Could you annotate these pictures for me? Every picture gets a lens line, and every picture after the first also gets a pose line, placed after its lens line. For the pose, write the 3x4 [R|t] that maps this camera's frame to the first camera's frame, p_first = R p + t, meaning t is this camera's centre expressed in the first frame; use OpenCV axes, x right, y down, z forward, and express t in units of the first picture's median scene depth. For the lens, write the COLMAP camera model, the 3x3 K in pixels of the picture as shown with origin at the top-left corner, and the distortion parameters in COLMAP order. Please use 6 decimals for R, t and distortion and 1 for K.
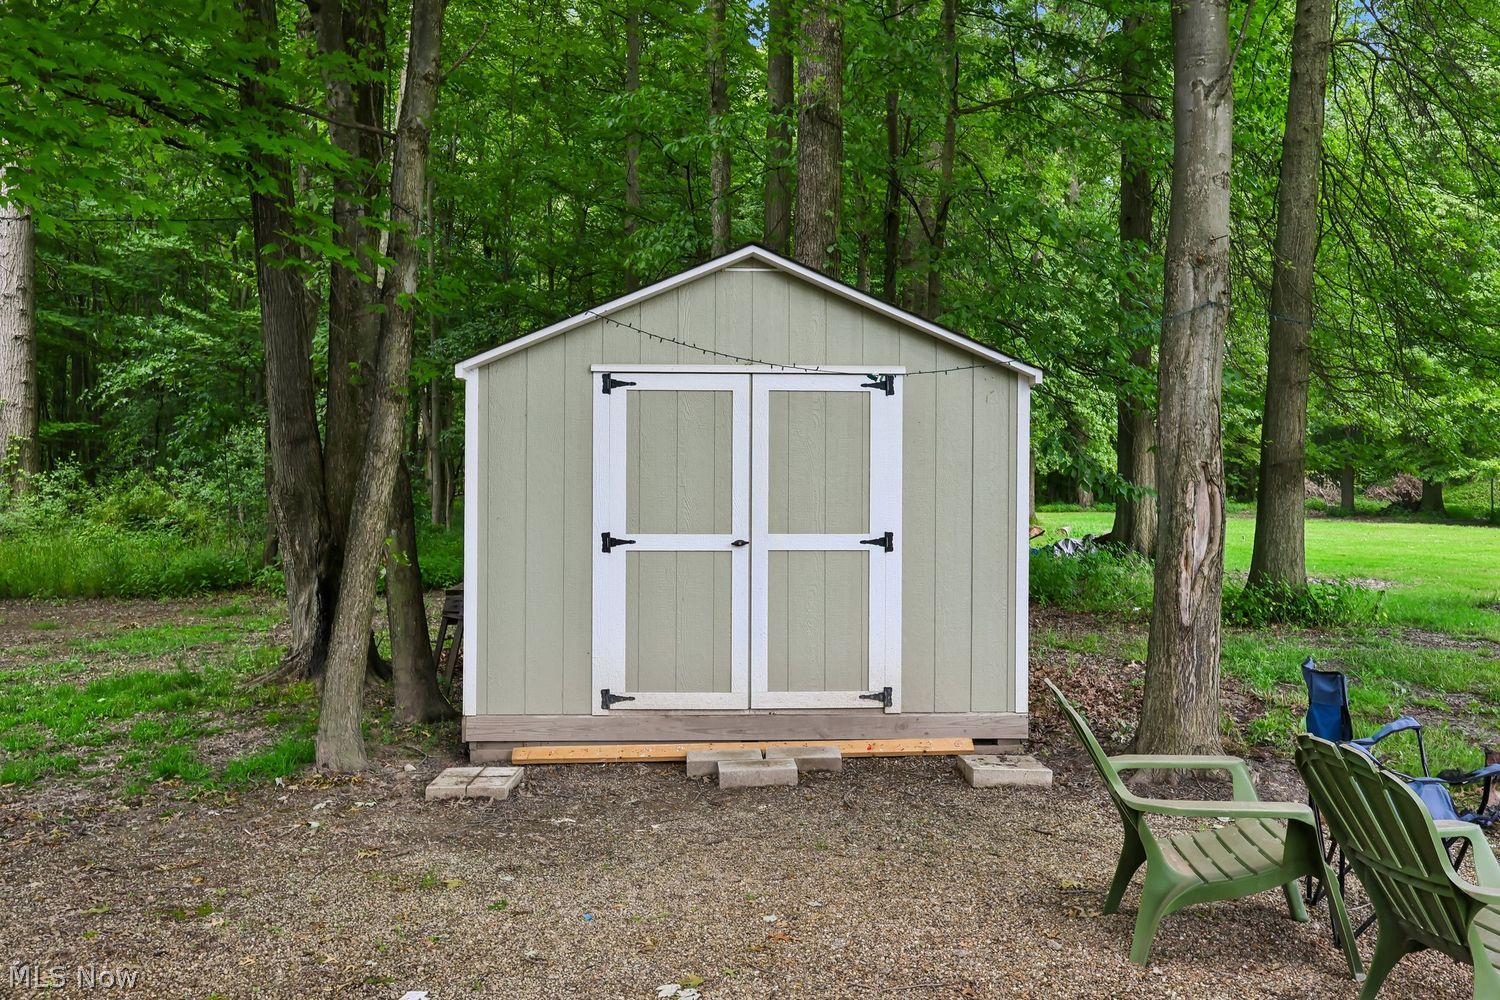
lens RADIAL K [[1243.9, 0, 751.8], [0, 1243.9, 495.4], [0, 0, 1]] dist [-0.003753, -0.001137]
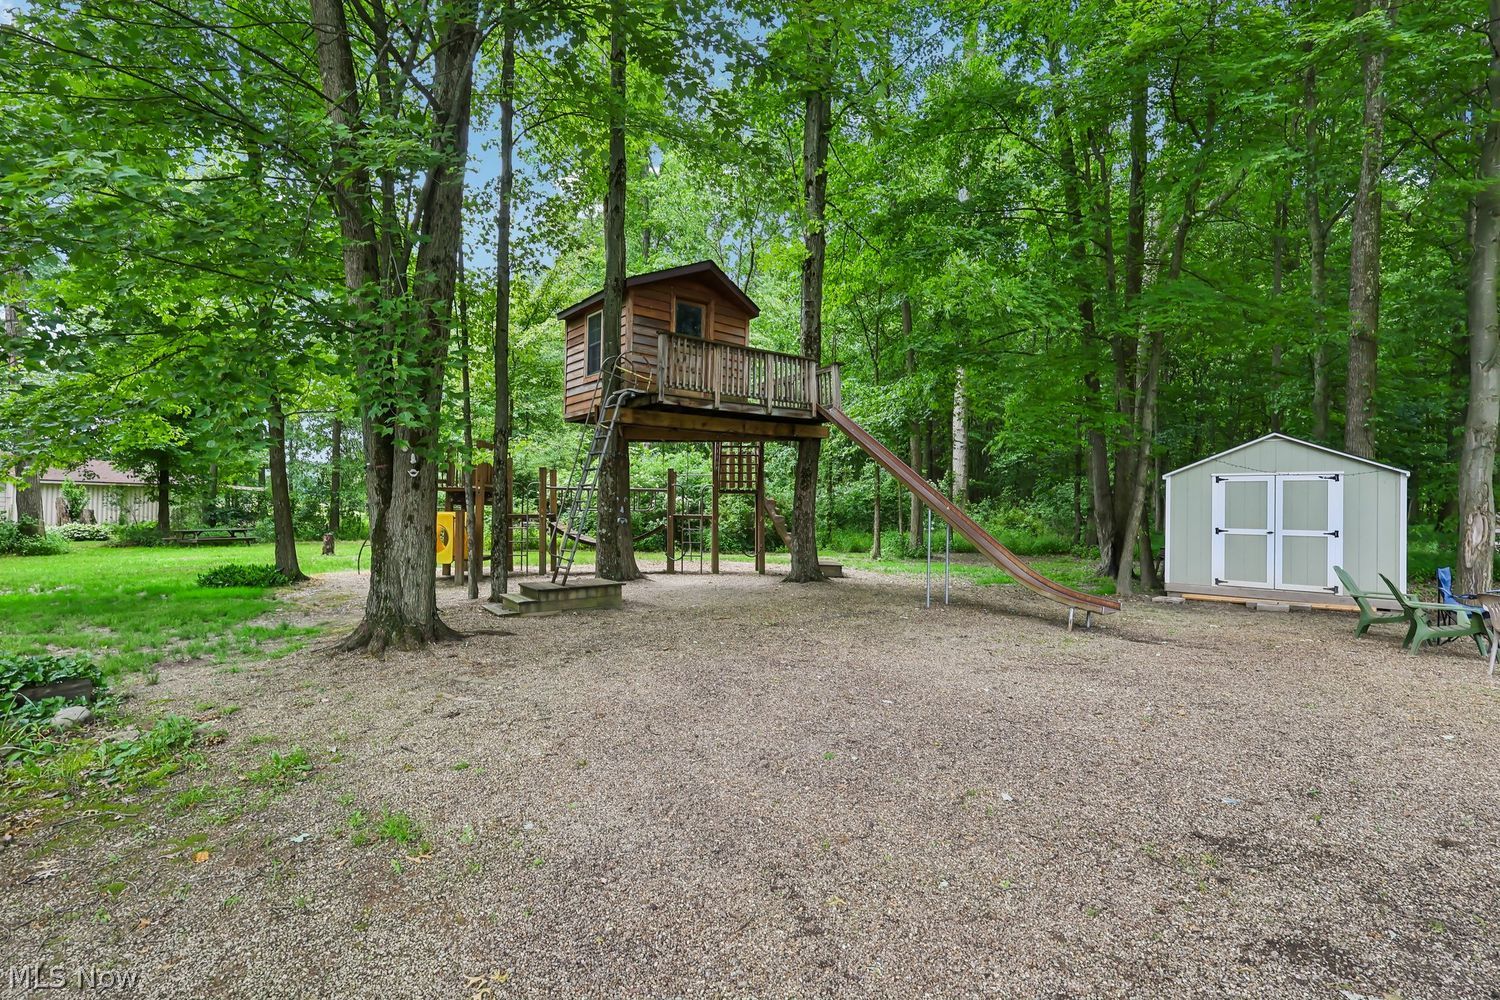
lens RADIAL K [[697.2, 0, 755.3], [0, 697.2, 498.4], [0, 0, 1]] dist [0.002106, -0.000320]
pose [[0.713624, -0.002640, -0.700524, 0.279314], [-0.012838, 0.999776, -0.016845, 0.000698], [0.700411, 0.021014, 0.713430, -1.045160]]
